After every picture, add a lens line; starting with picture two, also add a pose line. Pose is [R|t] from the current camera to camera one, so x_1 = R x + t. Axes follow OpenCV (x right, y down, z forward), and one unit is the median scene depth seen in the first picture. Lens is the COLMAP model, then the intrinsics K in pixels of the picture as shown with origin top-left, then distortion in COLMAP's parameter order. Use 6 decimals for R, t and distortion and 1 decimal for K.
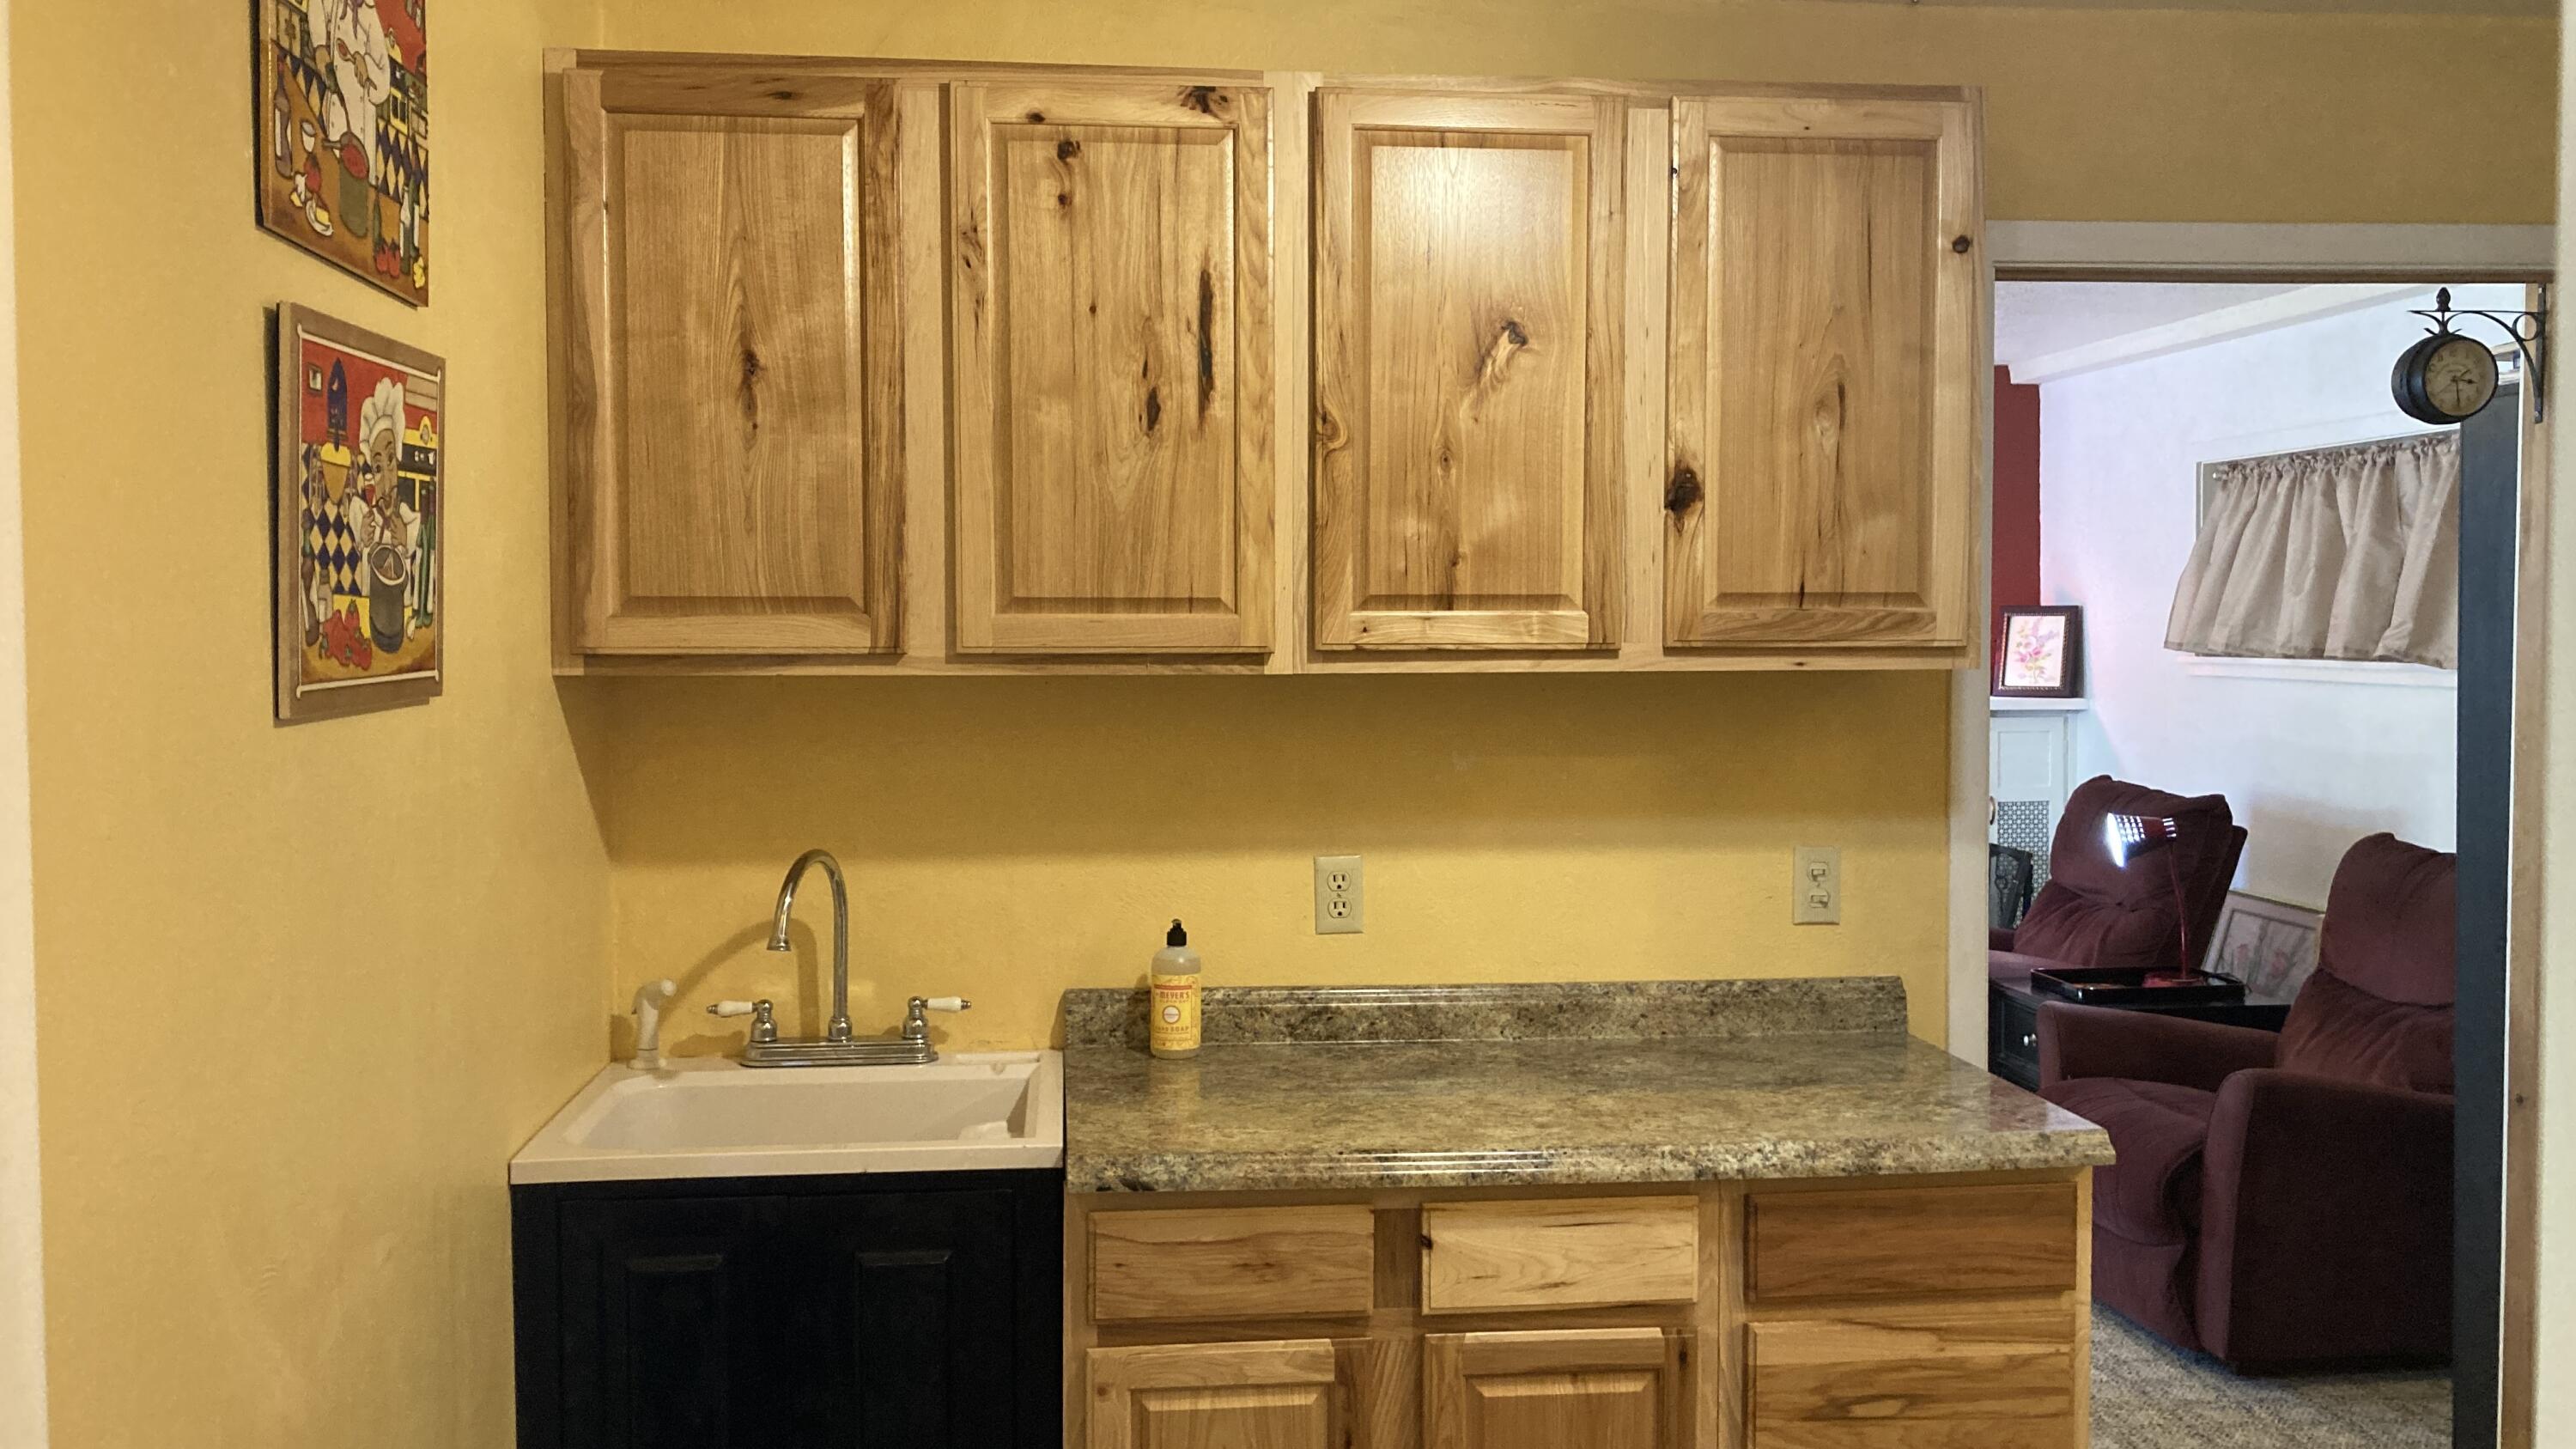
lens RADIAL K [[2042.2, 0, 1284.8], [0, 2042.2, 693.2], [0, 0, 1]] dist [0.163083, -0.224248]
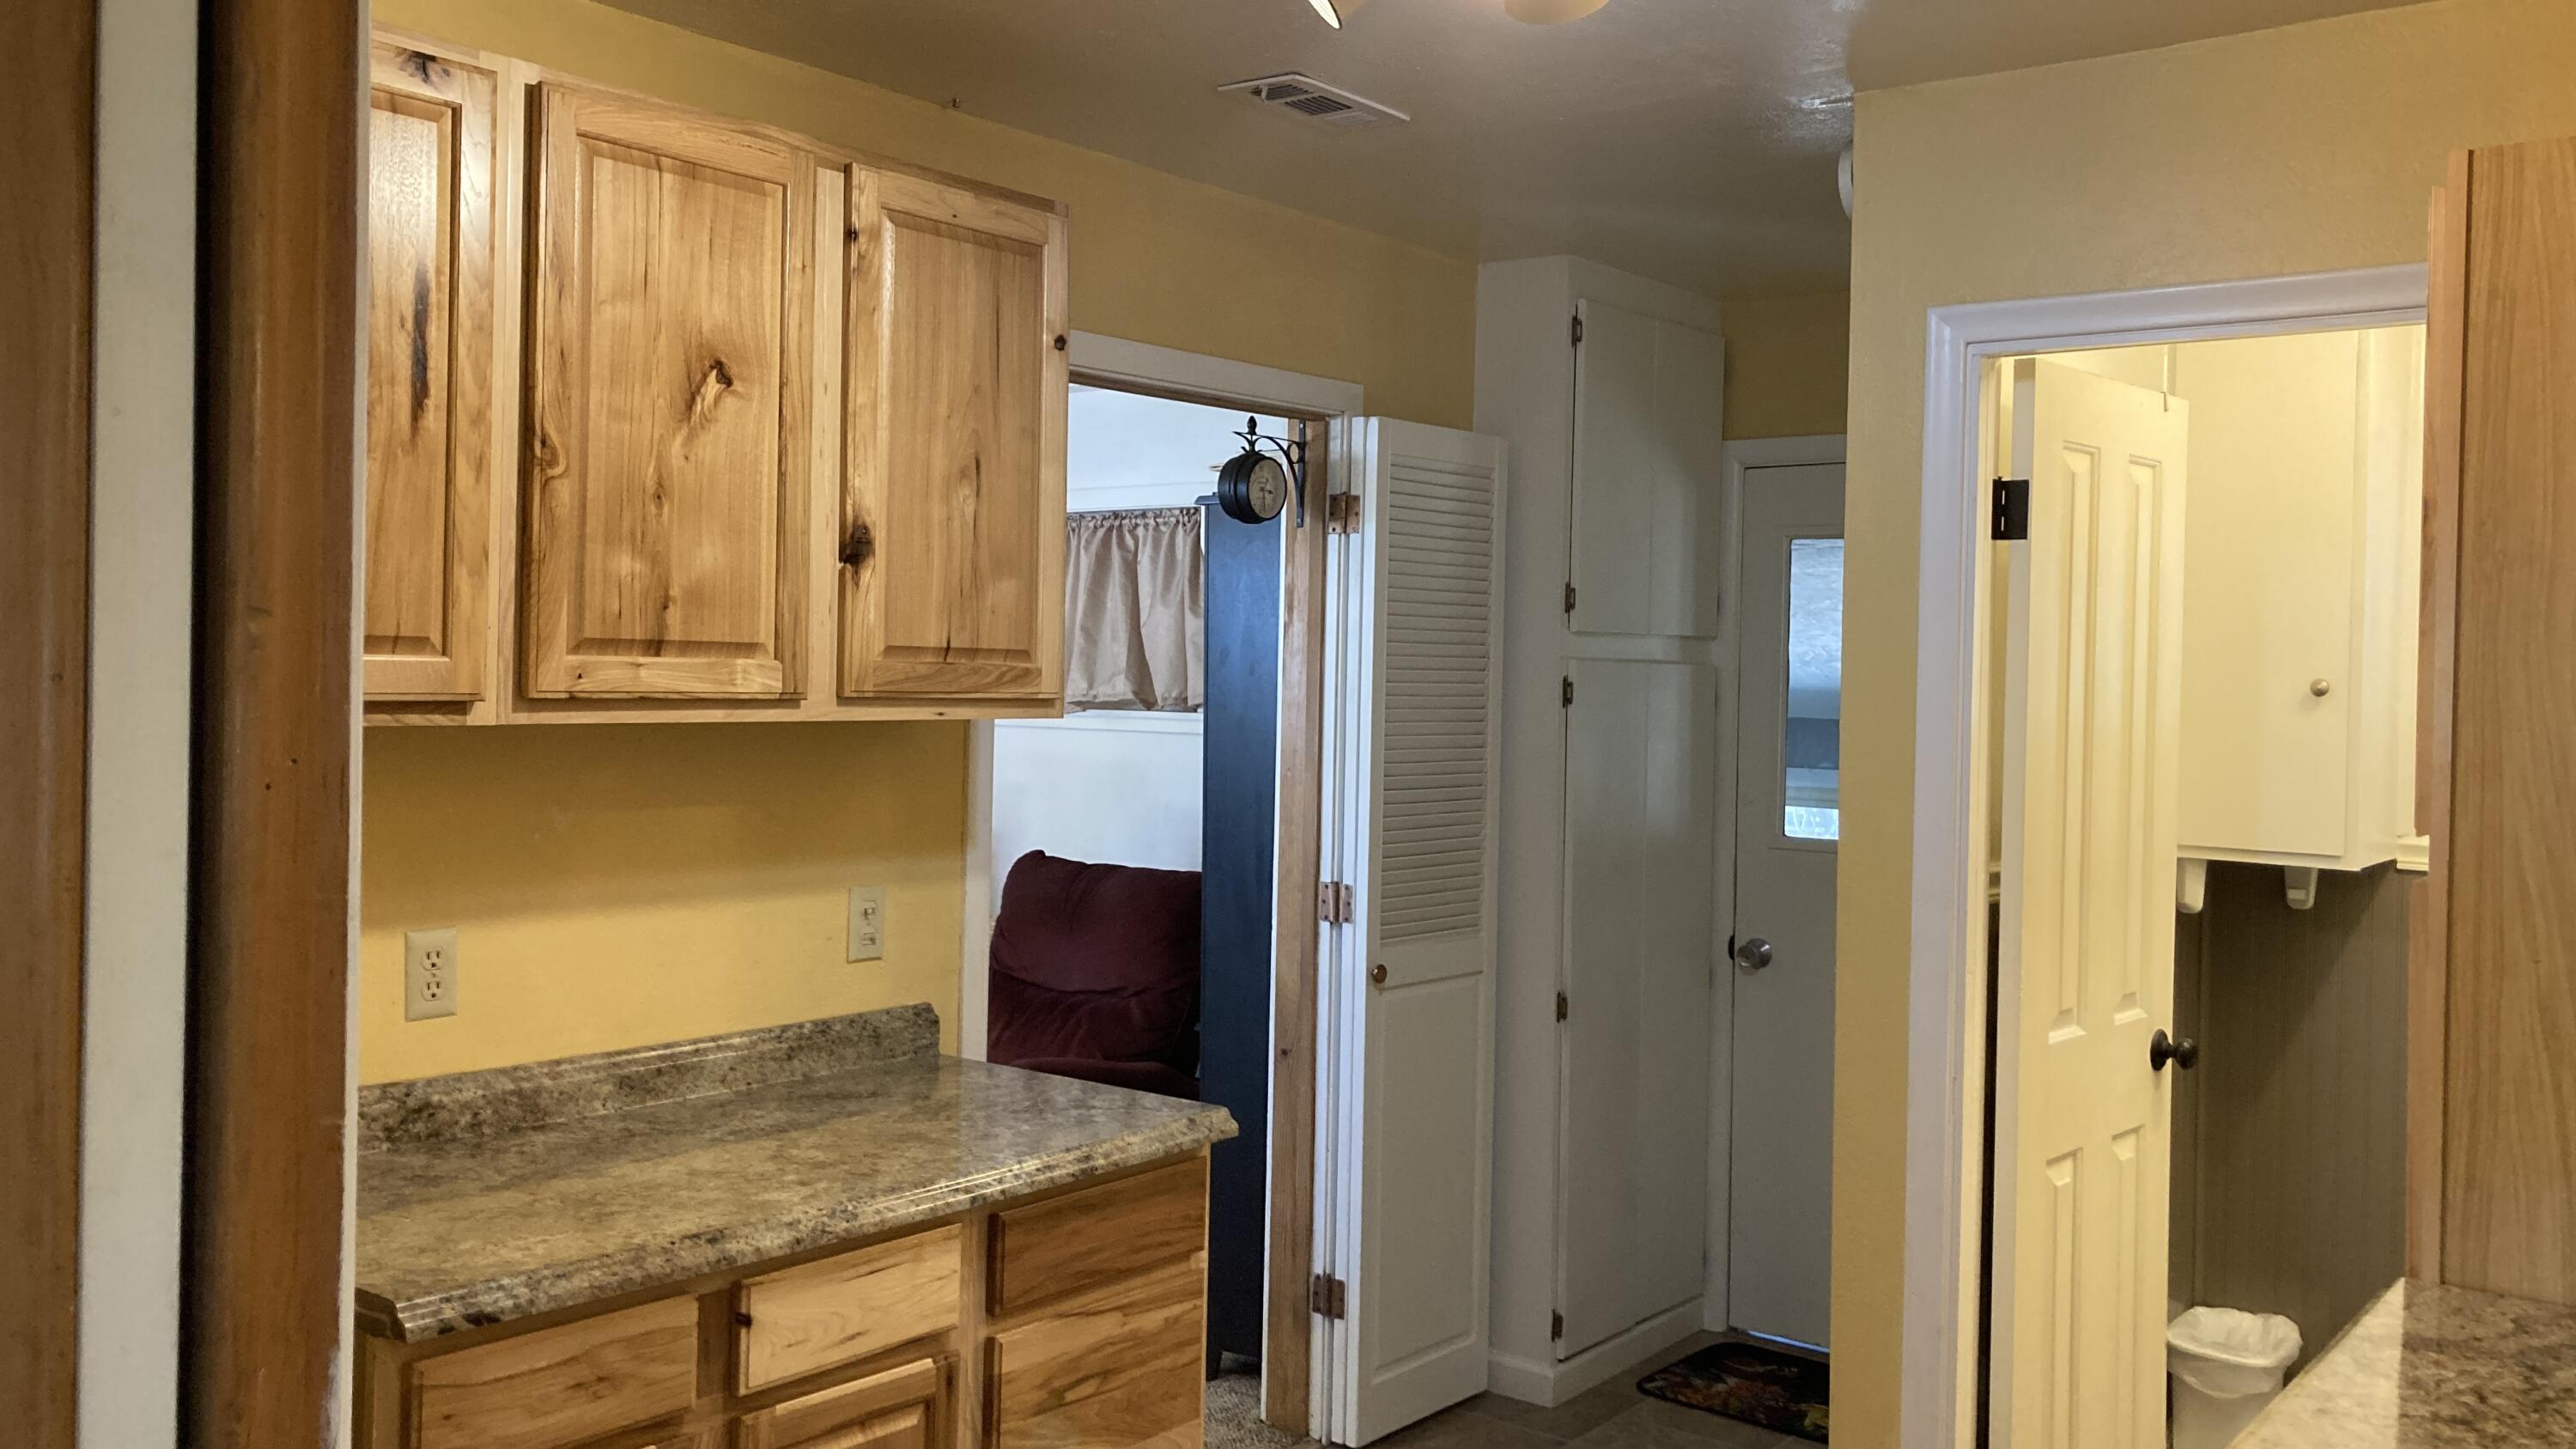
lens RADIAL K [[2042.2, 0, 1284.8], [0, 2042.2, 693.2], [0, 0, 1]] dist [0.163083, -0.224248]
pose [[0.744314, 0.009771, 0.667759, -0.340024], [0.001784, 0.999860, -0.016619, -0.007156], [-0.667828, 0.013561, 0.744192, 0.095936]]
